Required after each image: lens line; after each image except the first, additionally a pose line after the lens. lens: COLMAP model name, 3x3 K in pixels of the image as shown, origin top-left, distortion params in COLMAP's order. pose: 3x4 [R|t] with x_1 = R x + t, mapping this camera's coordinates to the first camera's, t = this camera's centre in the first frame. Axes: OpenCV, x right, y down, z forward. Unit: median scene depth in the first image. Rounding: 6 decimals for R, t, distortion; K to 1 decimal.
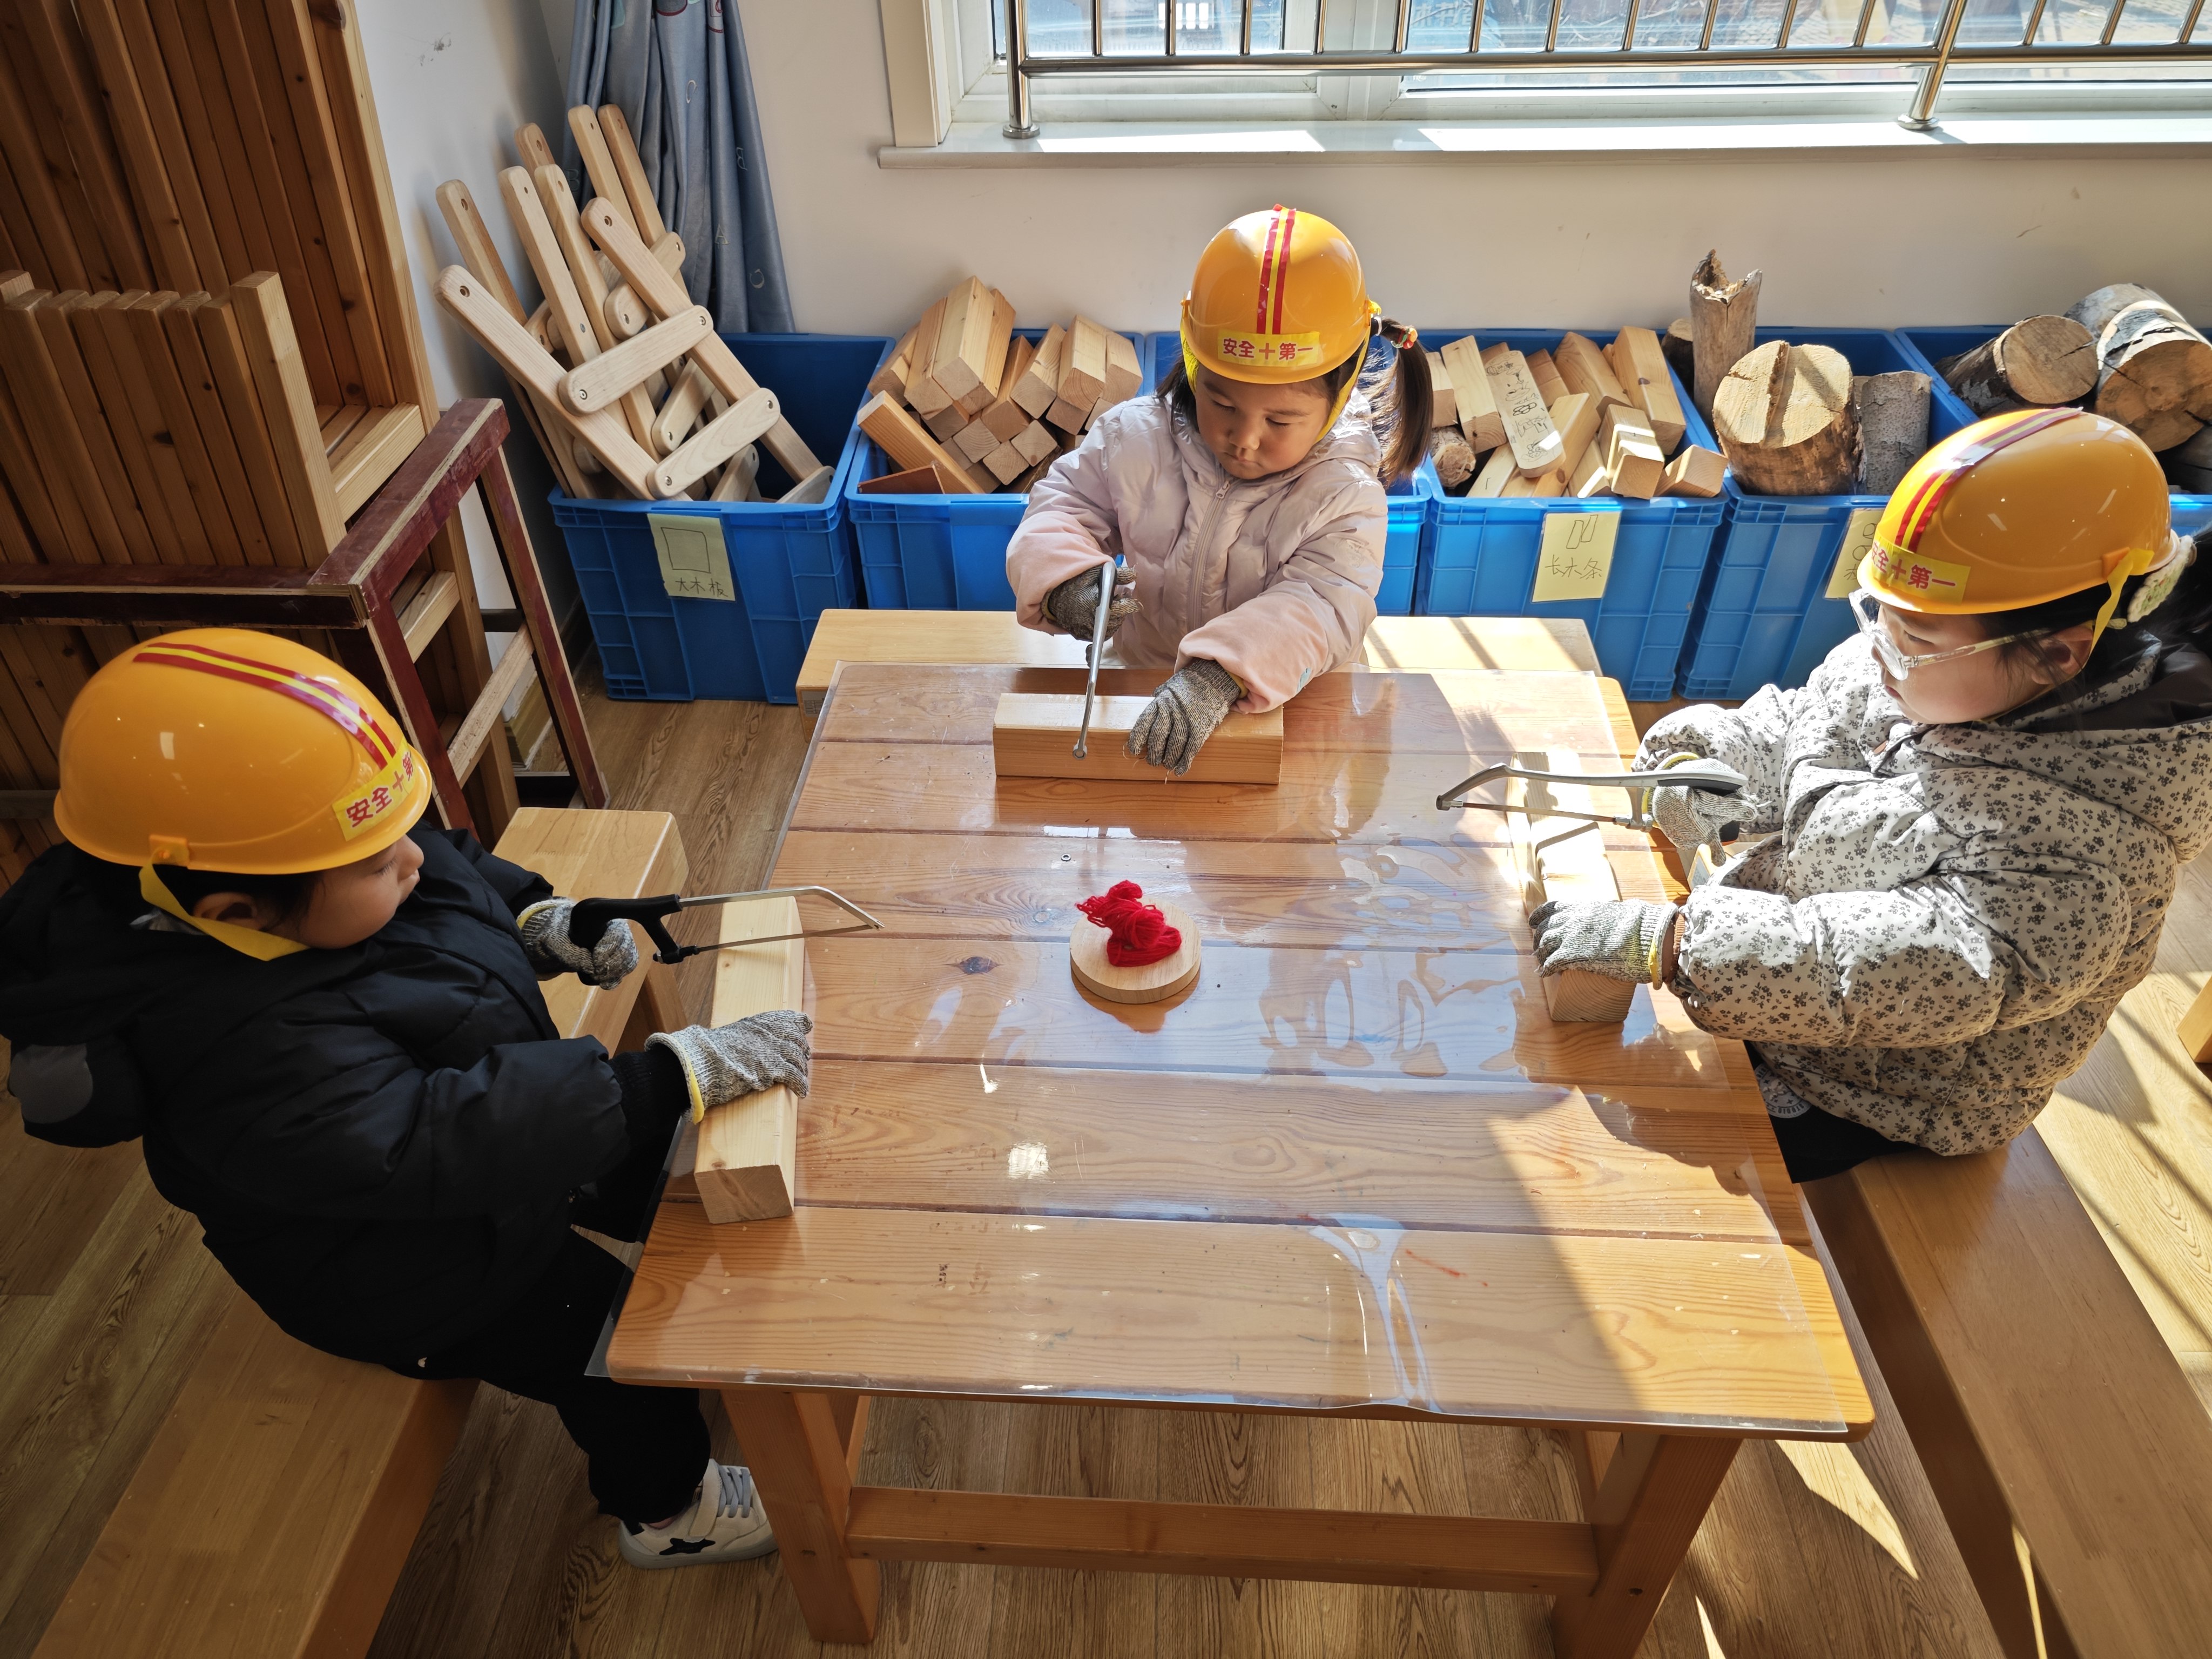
lens RADIAL K [[1484.5, 0, 1116.3], [0, 1484.5, 831.8], [0, 0, 1]] dist [-0.004741, 0.011191]
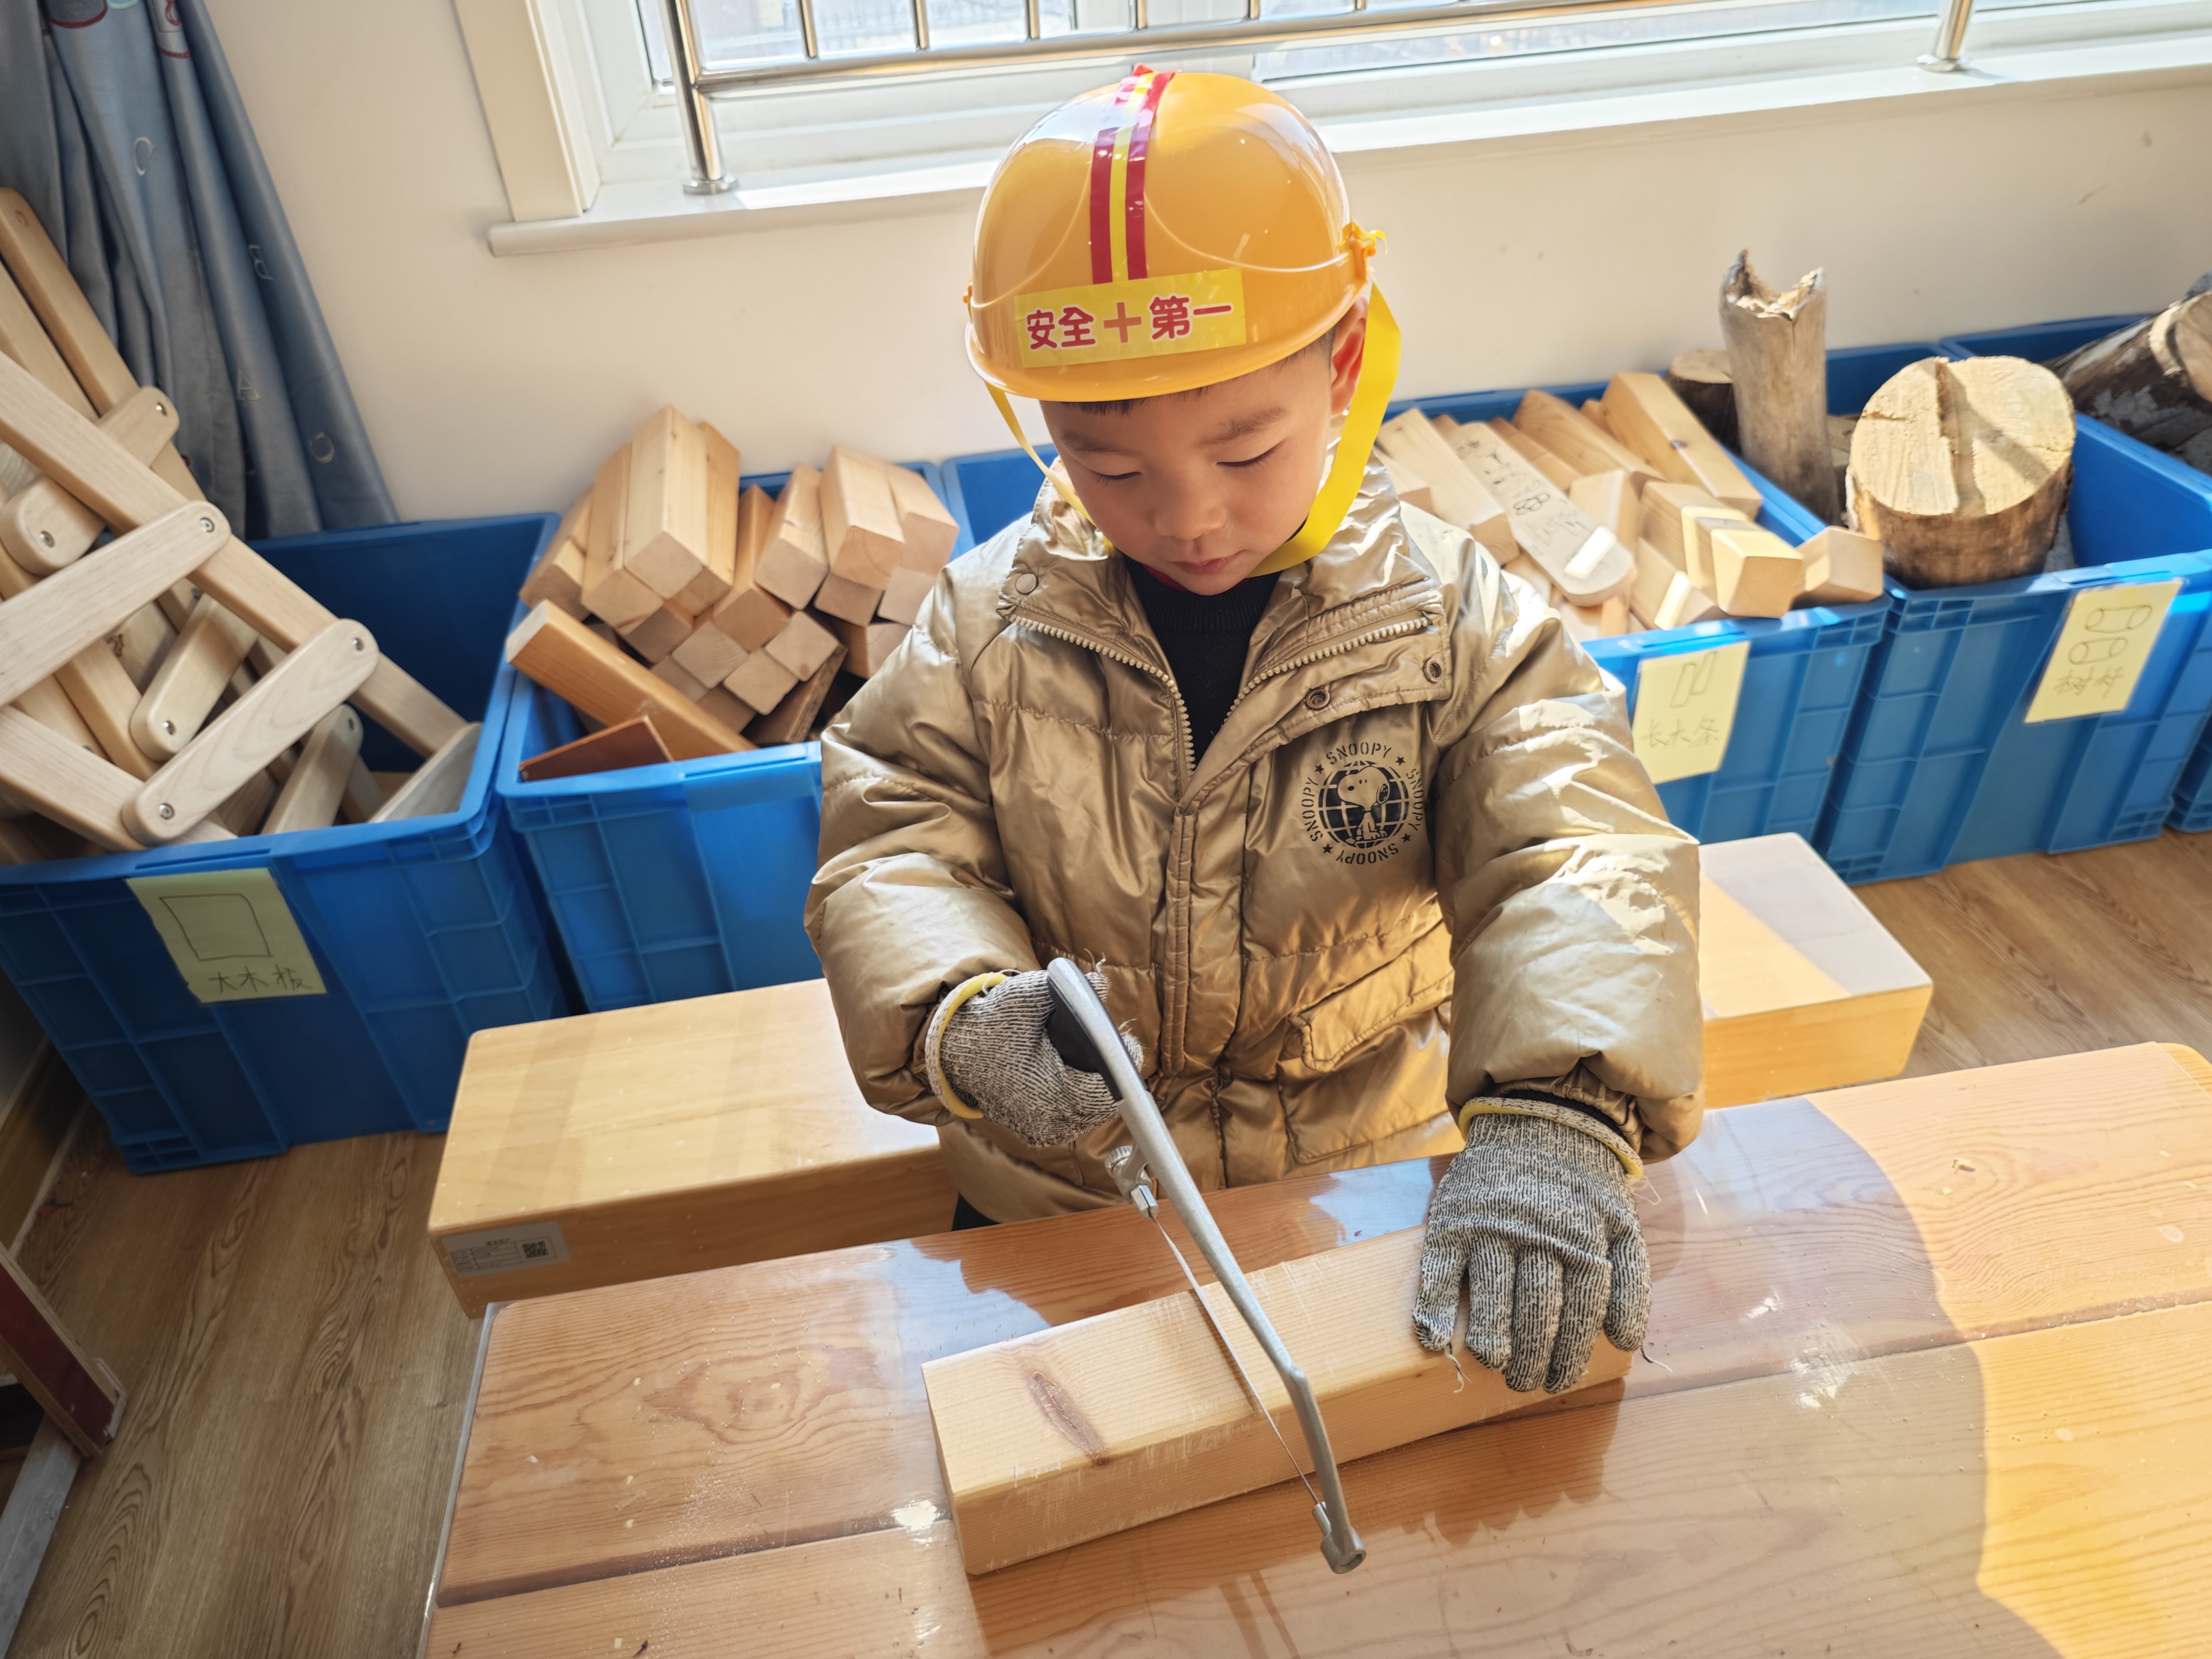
lens RADIAL K [[1484.5, 0, 1093.1], [0, 1484.5, 824.4], [0, 0, 1]] dist [-0.004741, 0.011191]
pose [[0.977253, -0.151176, 0.148735, -0.041598], [0.162726, 0.984273, -0.068757, -0.128203], [-0.136001, 0.091396, 0.986484, 0.377172]]
